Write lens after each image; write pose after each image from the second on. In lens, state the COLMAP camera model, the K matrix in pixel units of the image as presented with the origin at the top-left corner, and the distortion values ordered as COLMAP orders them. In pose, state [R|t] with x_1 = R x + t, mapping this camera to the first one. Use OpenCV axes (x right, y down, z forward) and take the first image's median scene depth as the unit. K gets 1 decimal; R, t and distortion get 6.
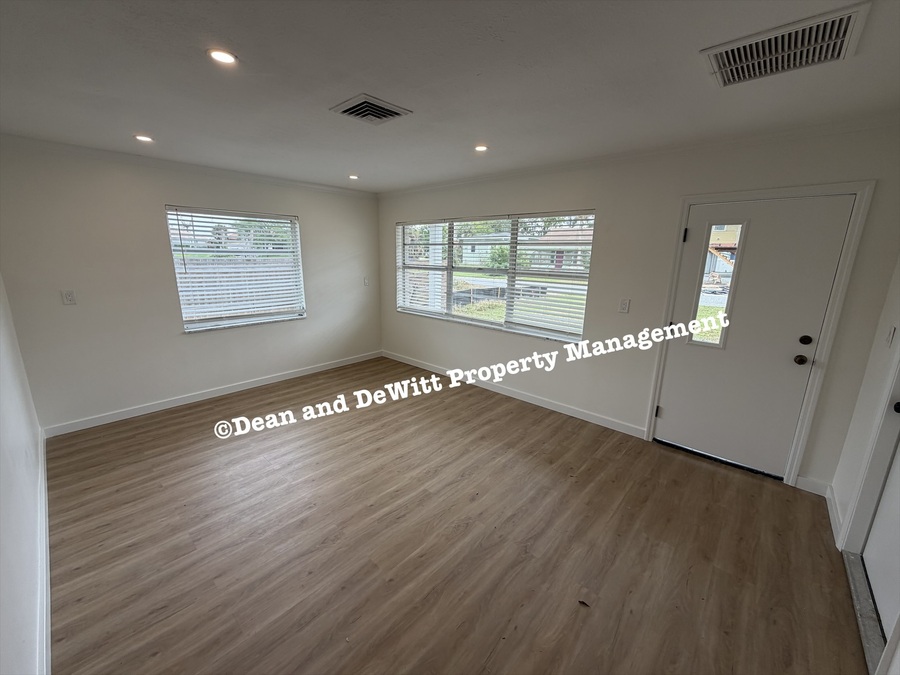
lens RADIAL K [[357.8, 0, 447.6], [0, 357.8, 338.0], [0, 0, 1]] dist [-0.001099, 0.000643]
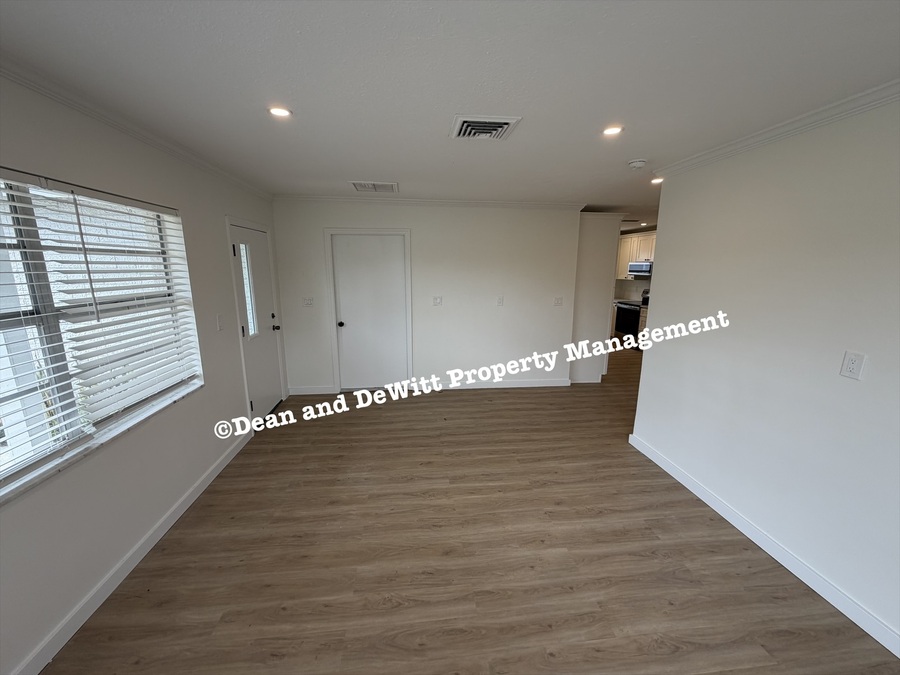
lens RADIAL K [[357.8, 0, 449.0], [0, 357.8, 336.5], [0, 0, 1]] dist [-0.001099, 0.000643]
pose [[-0.753782, -0.148803, 0.640055, -0.568053], [0.134268, 0.918598, 0.371685, -0.330256], [-0.643261, 0.366109, -0.672443, 1.283660]]
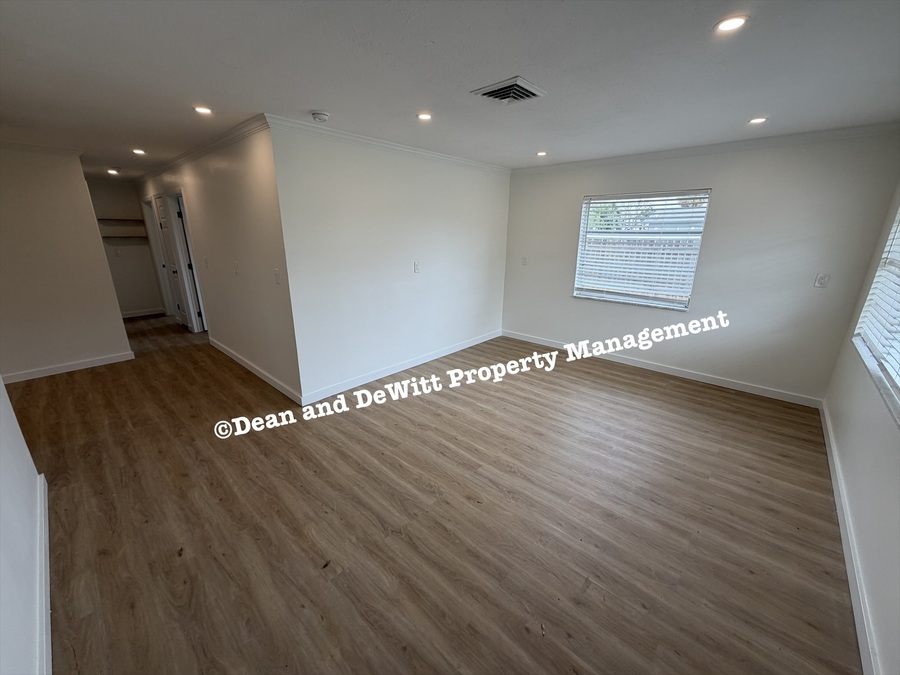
lens RADIAL K [[357.8, 0, 448.4], [0, 357.8, 336.6], [0, 0, 1]] dist [-0.001099, 0.000643]
pose [[-0.002350, 0.268738, -0.963210, 0.665024], [-0.235815, 0.935899, 0.261694, -0.133652], [0.971795, 0.227754, 0.061174, 0.620118]]
